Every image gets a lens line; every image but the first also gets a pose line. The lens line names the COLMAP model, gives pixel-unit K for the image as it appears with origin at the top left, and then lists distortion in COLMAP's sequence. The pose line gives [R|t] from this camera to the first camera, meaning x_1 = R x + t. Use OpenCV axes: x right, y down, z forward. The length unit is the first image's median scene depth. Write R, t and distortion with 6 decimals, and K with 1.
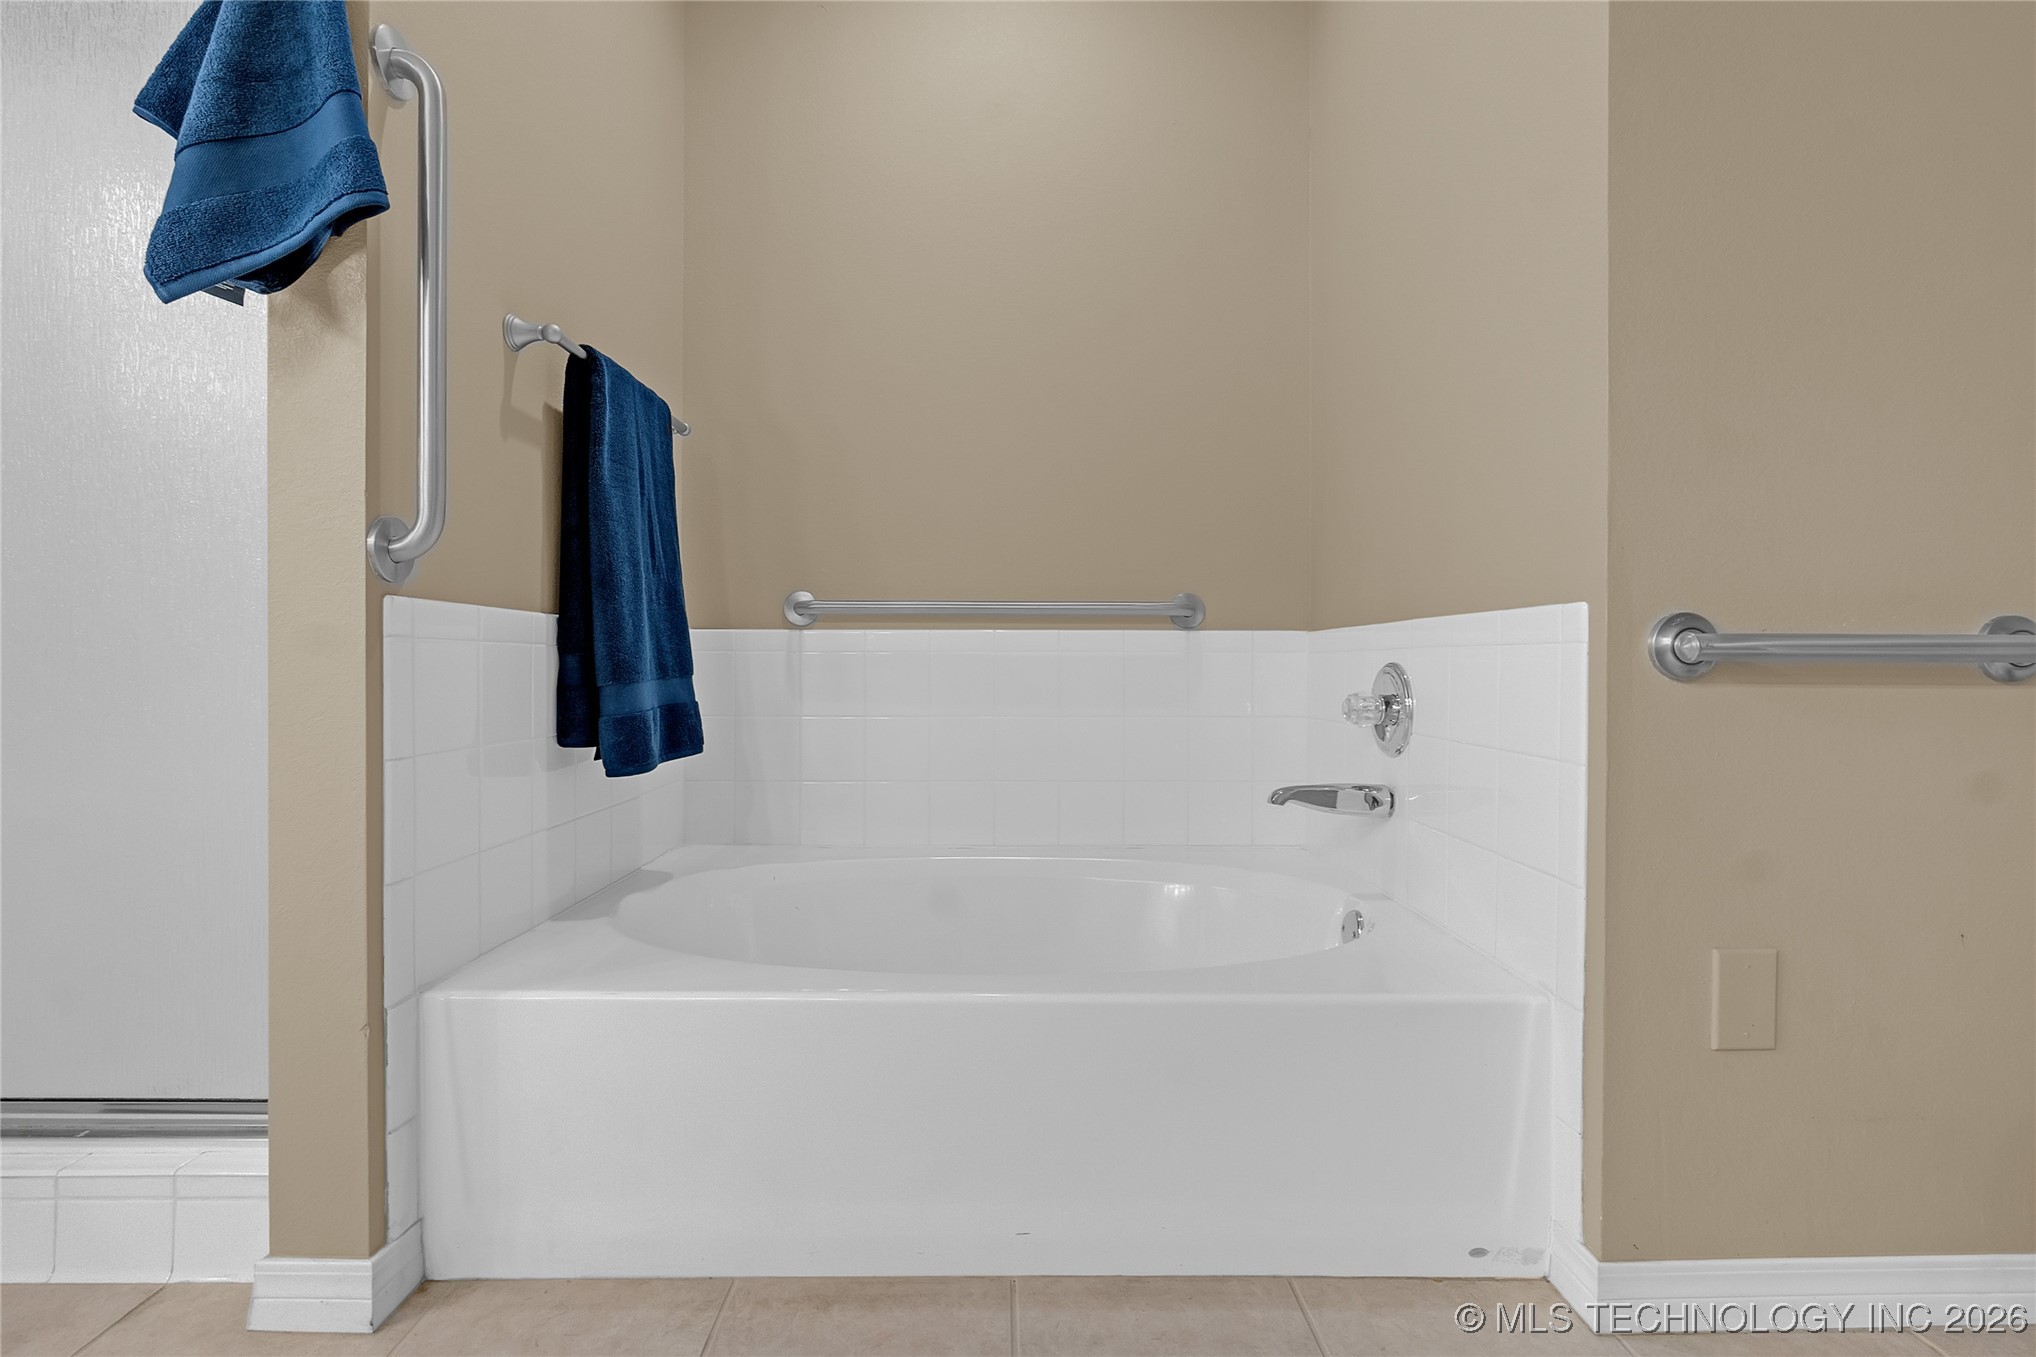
lens RADIAL K [[934.1, 0, 1002.3], [0, 934.1, 664.3], [0, 0, 1]] dist [-0.012559, 0.000787]
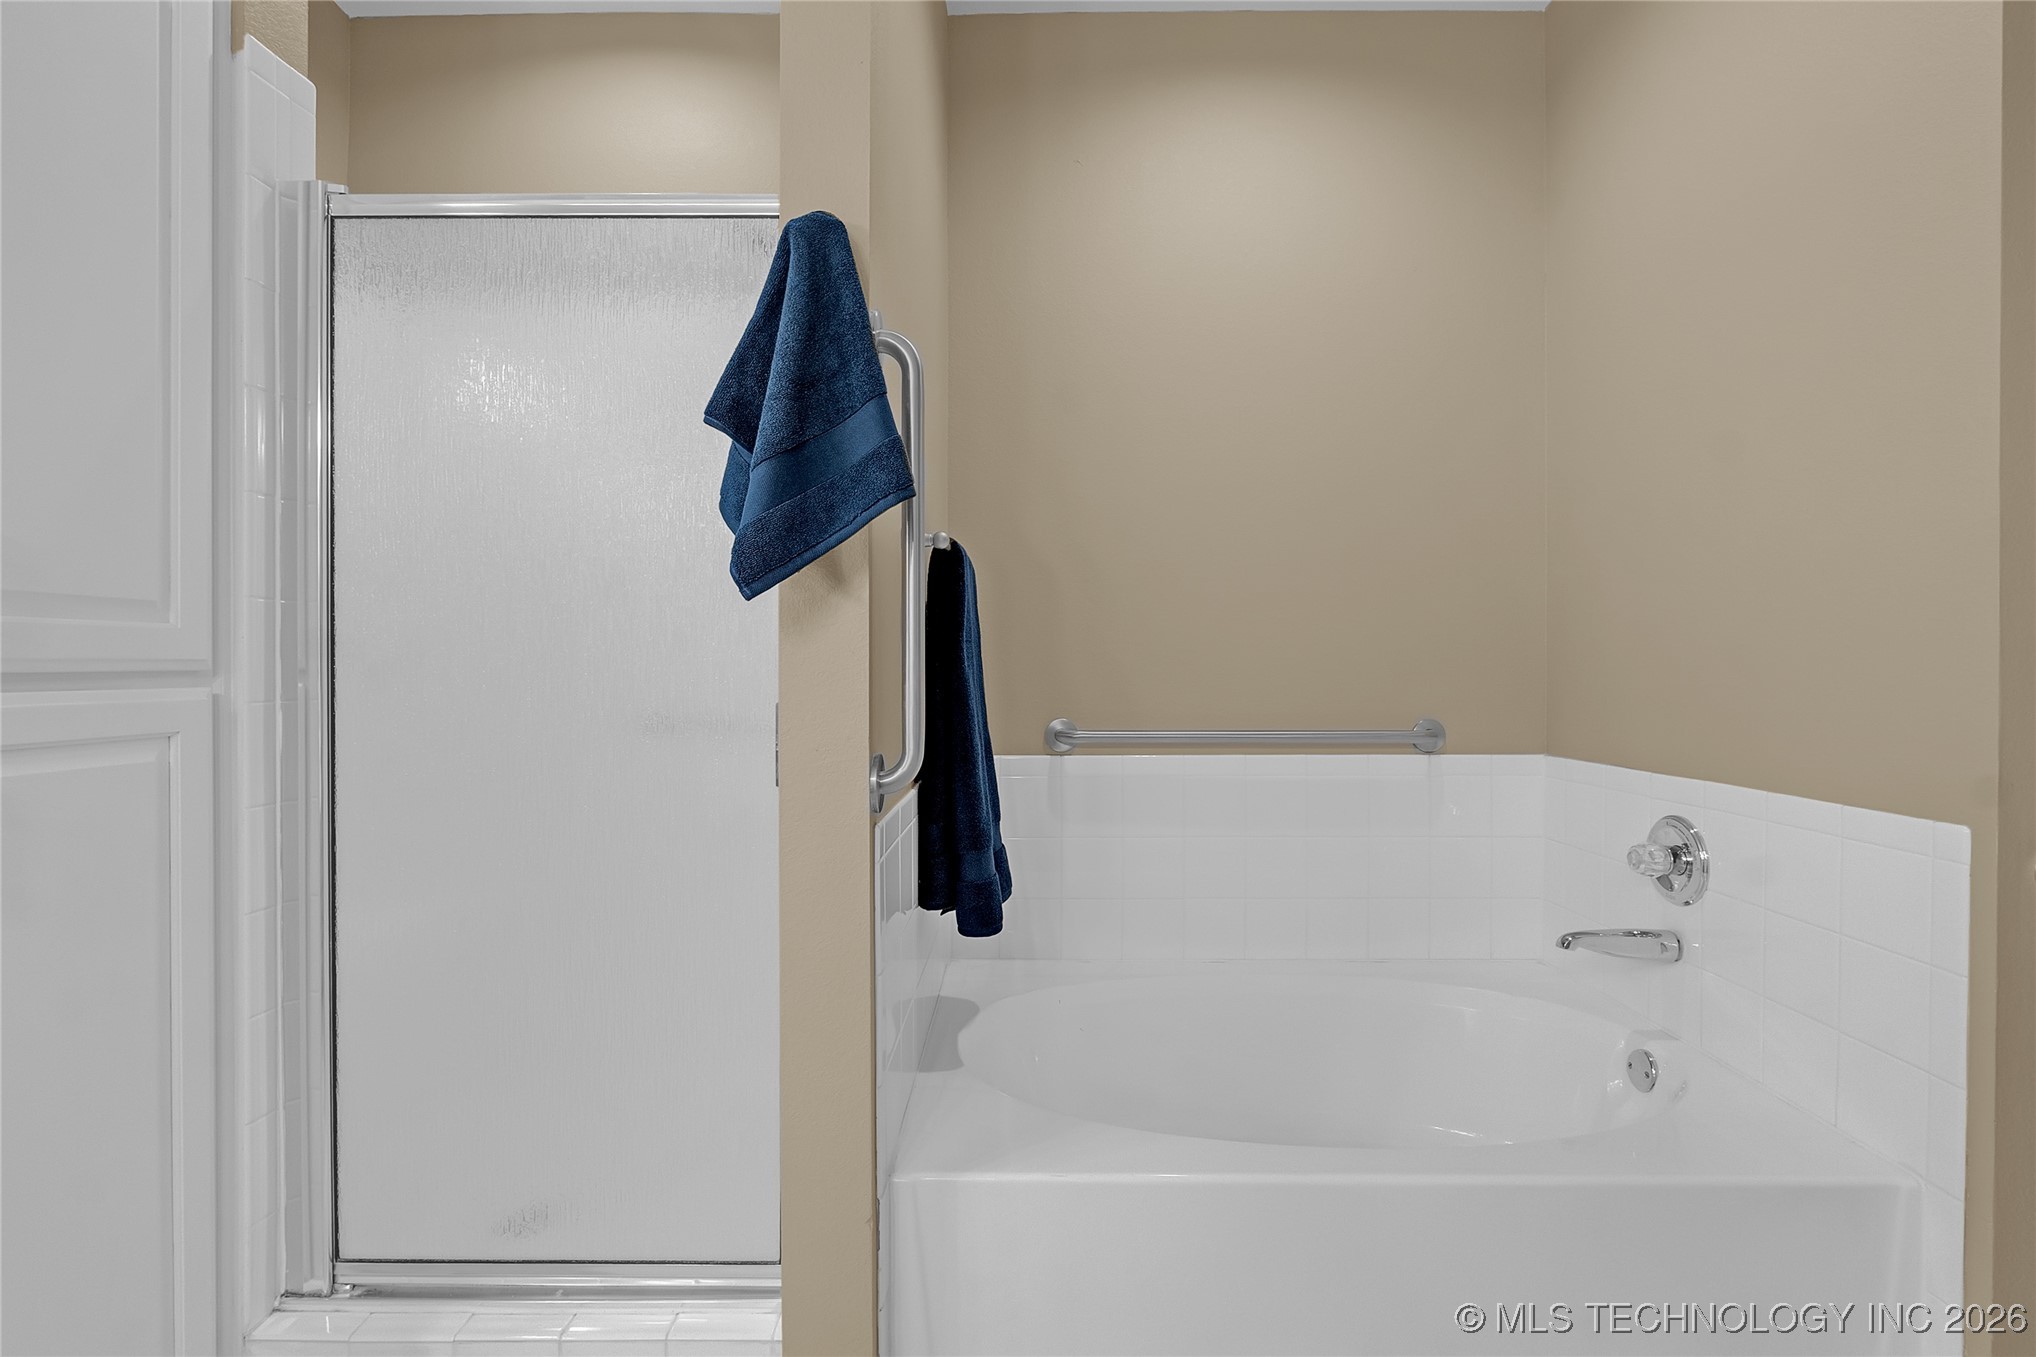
lens RADIAL K [[934.1, 0, 1002.3], [0, 934.1, 664.3], [0, 0, 1]] dist [-0.012559, 0.000787]
pose [[0.999773, -0.003145, -0.021082, -0.475451], [0.003187, 0.999993, 0.001977, -0.260745], [0.021076, -0.002044, 0.999776, -0.103573]]
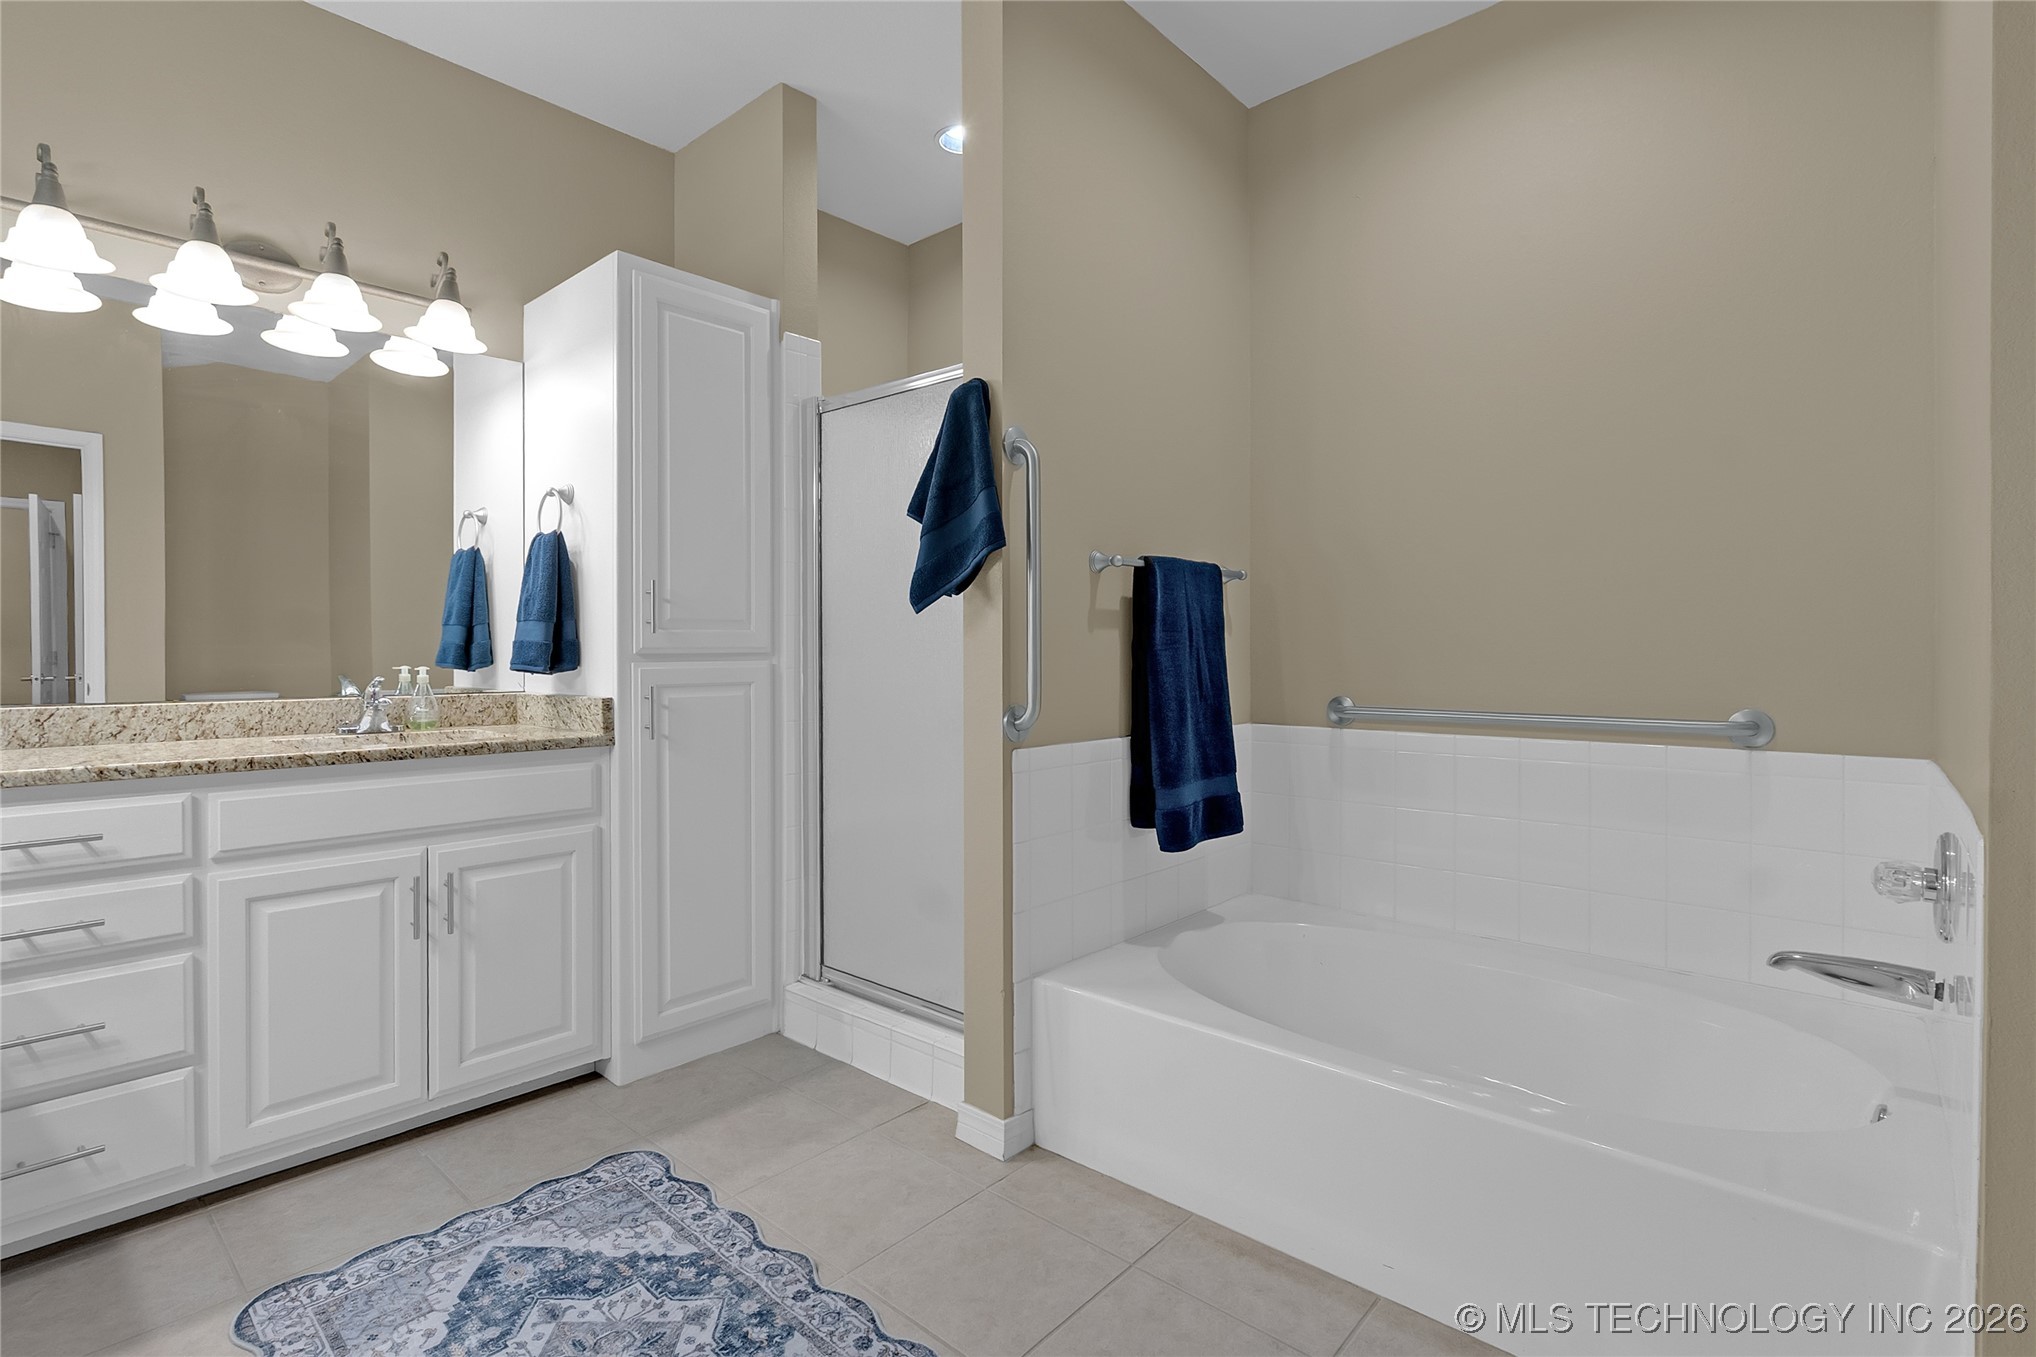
lens RADIAL K [[934.1, 0, 1002.3], [0, 934.1, 664.3], [0, 0, 1]] dist [-0.012559, 0.000787]
pose [[0.738085, 0.000866, -0.674707, 0.496664], [0.003901, 0.999977, 0.005550, -0.236585], [0.674696, -0.006728, 0.738065, -0.311542]]
